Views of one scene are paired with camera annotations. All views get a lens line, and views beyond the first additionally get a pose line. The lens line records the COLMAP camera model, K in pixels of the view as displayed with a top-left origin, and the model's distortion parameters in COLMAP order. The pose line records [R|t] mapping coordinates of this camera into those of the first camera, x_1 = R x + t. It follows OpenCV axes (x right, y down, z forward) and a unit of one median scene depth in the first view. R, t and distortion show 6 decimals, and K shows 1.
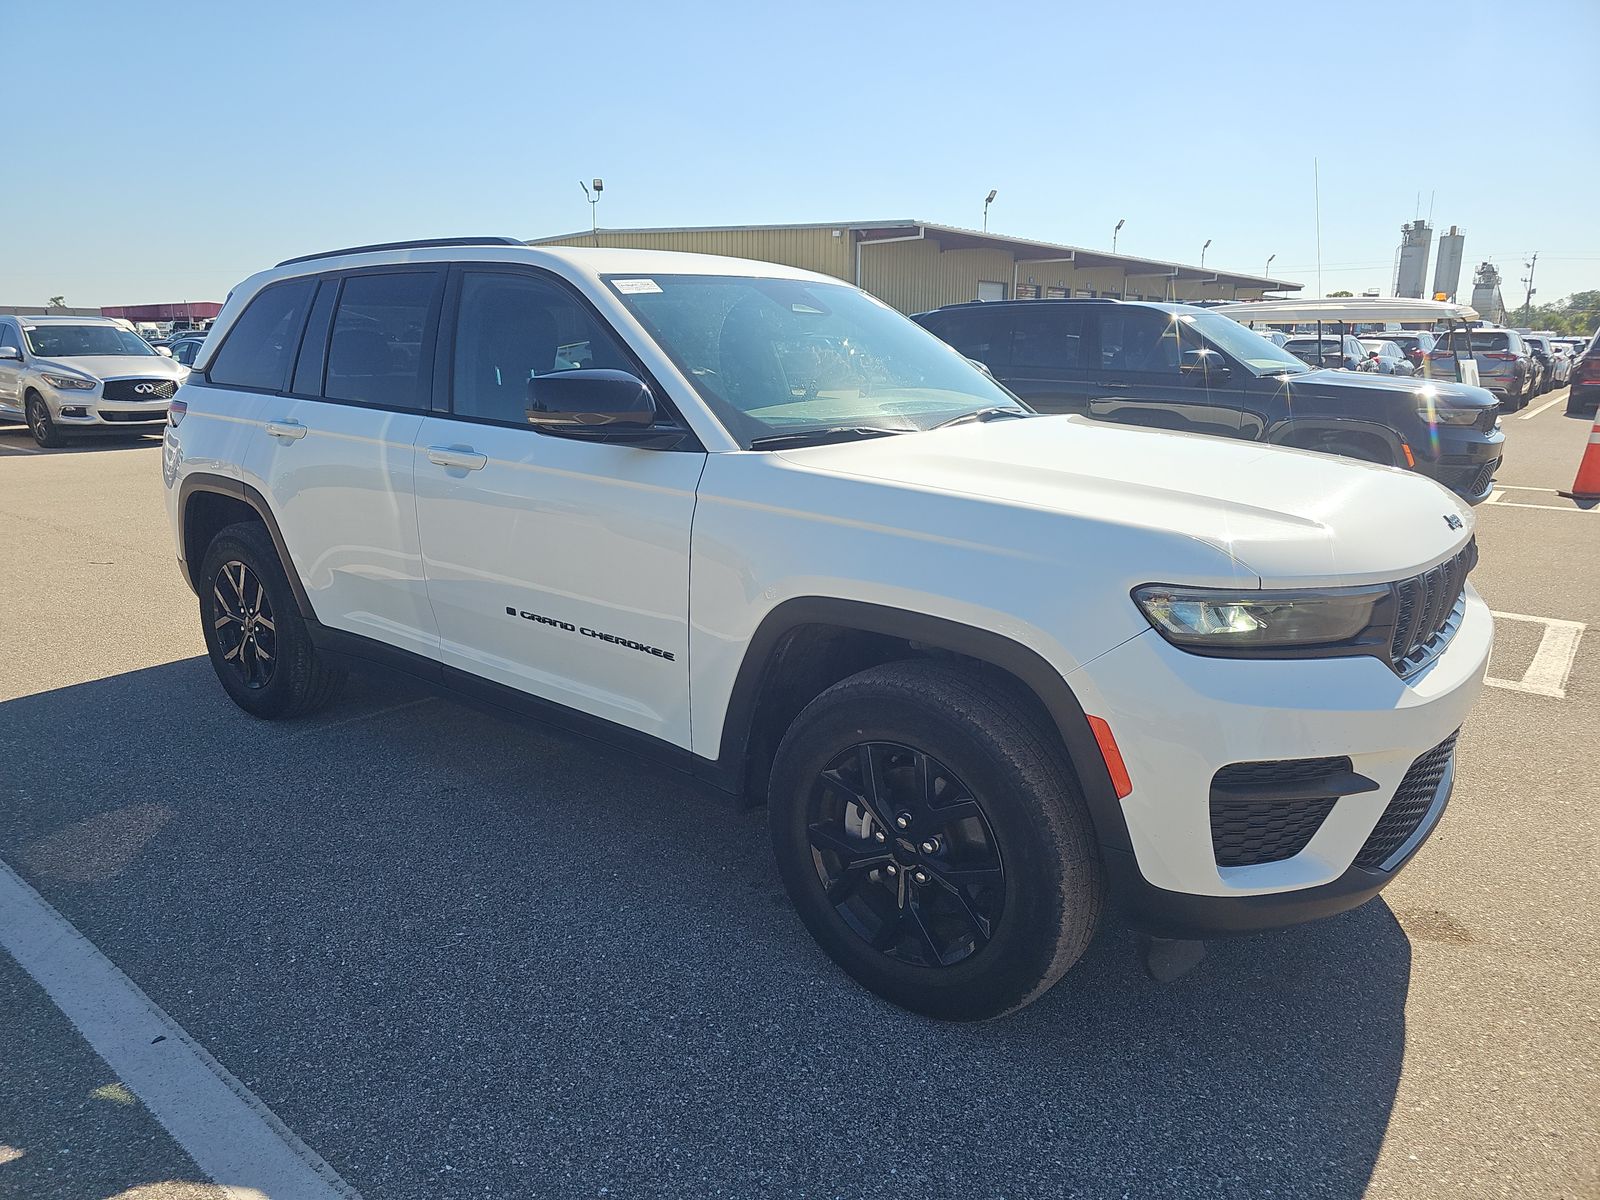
lens RADIAL K [[1049.2, 0, 803.2], [0, 1049.2, 616.8], [0, 0, 1]] dist [0.020172, -0.034145]
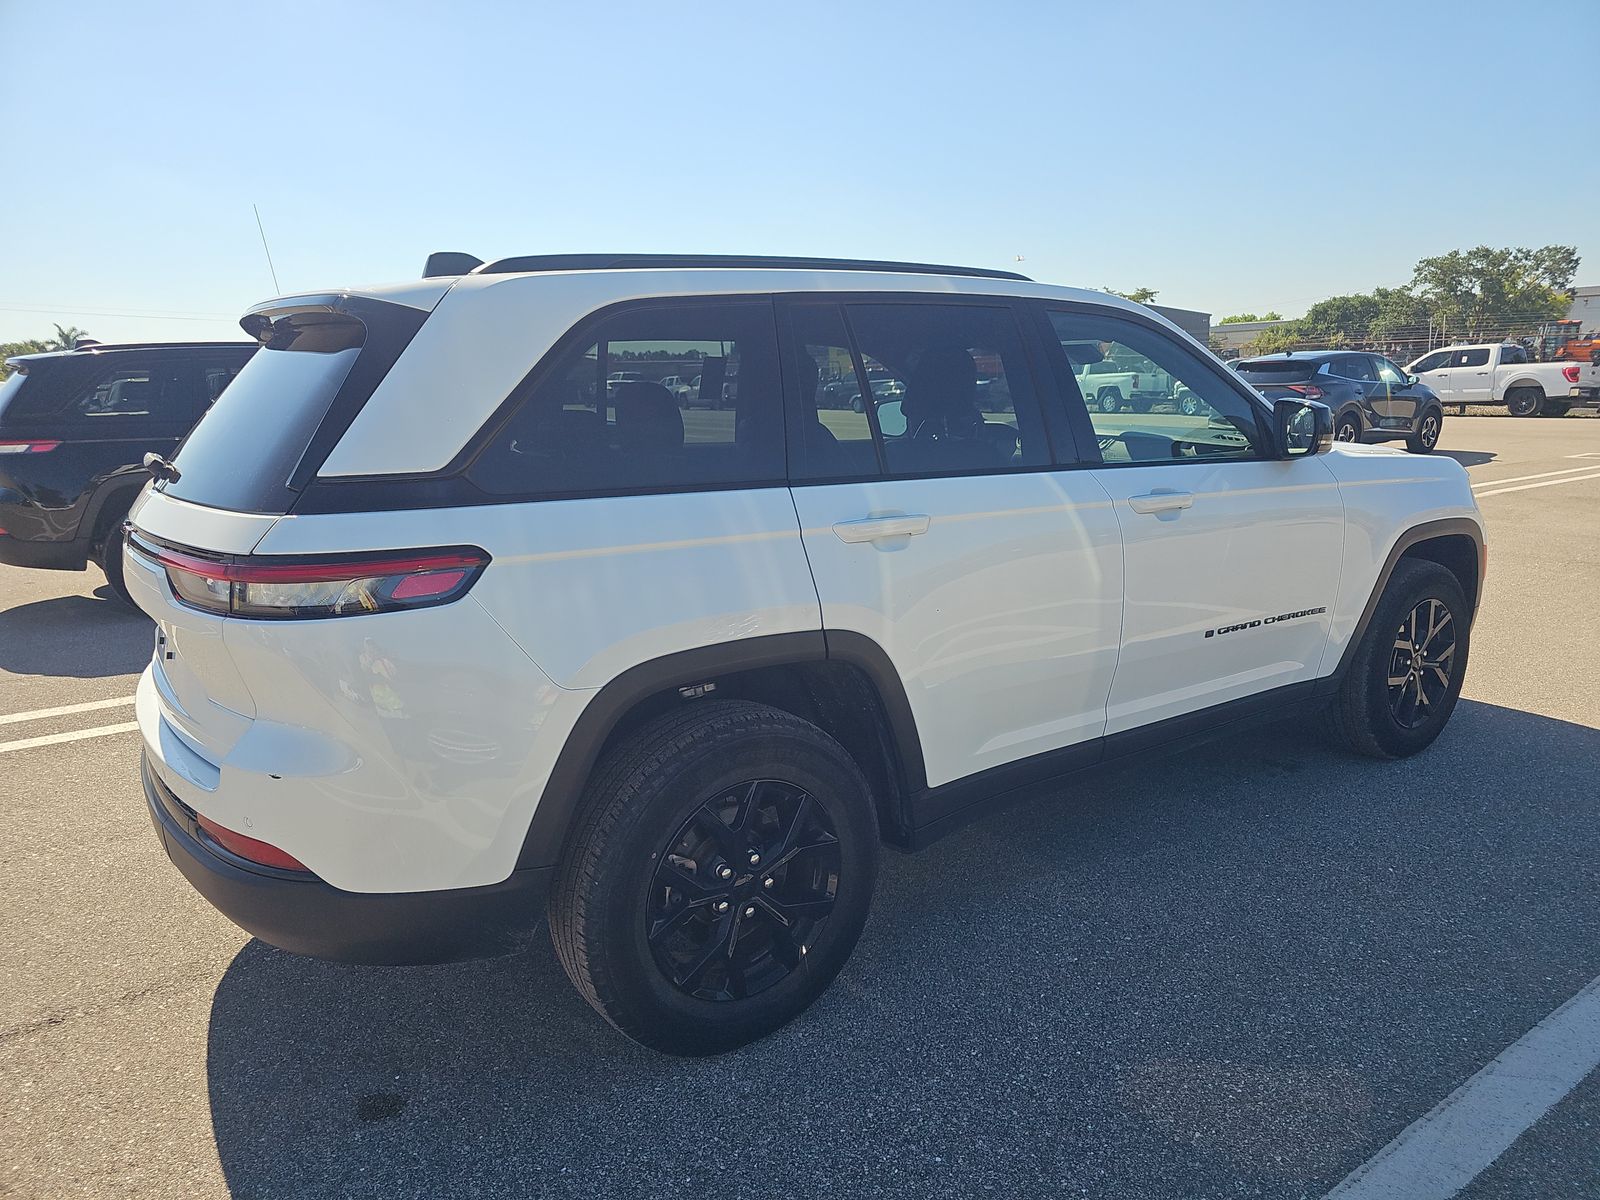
lens RADIAL K [[1049.2, 0, 803.2], [0, 1049.2, 616.8], [0, 0, 1]] dist [0.020172, -0.034145]
pose [[0.319980, -0.241908, 0.916020, -1.423579], [0.255131, 0.953138, 0.162589, -0.308484], [-0.912426, 0.181680, 0.366704, 1.021391]]
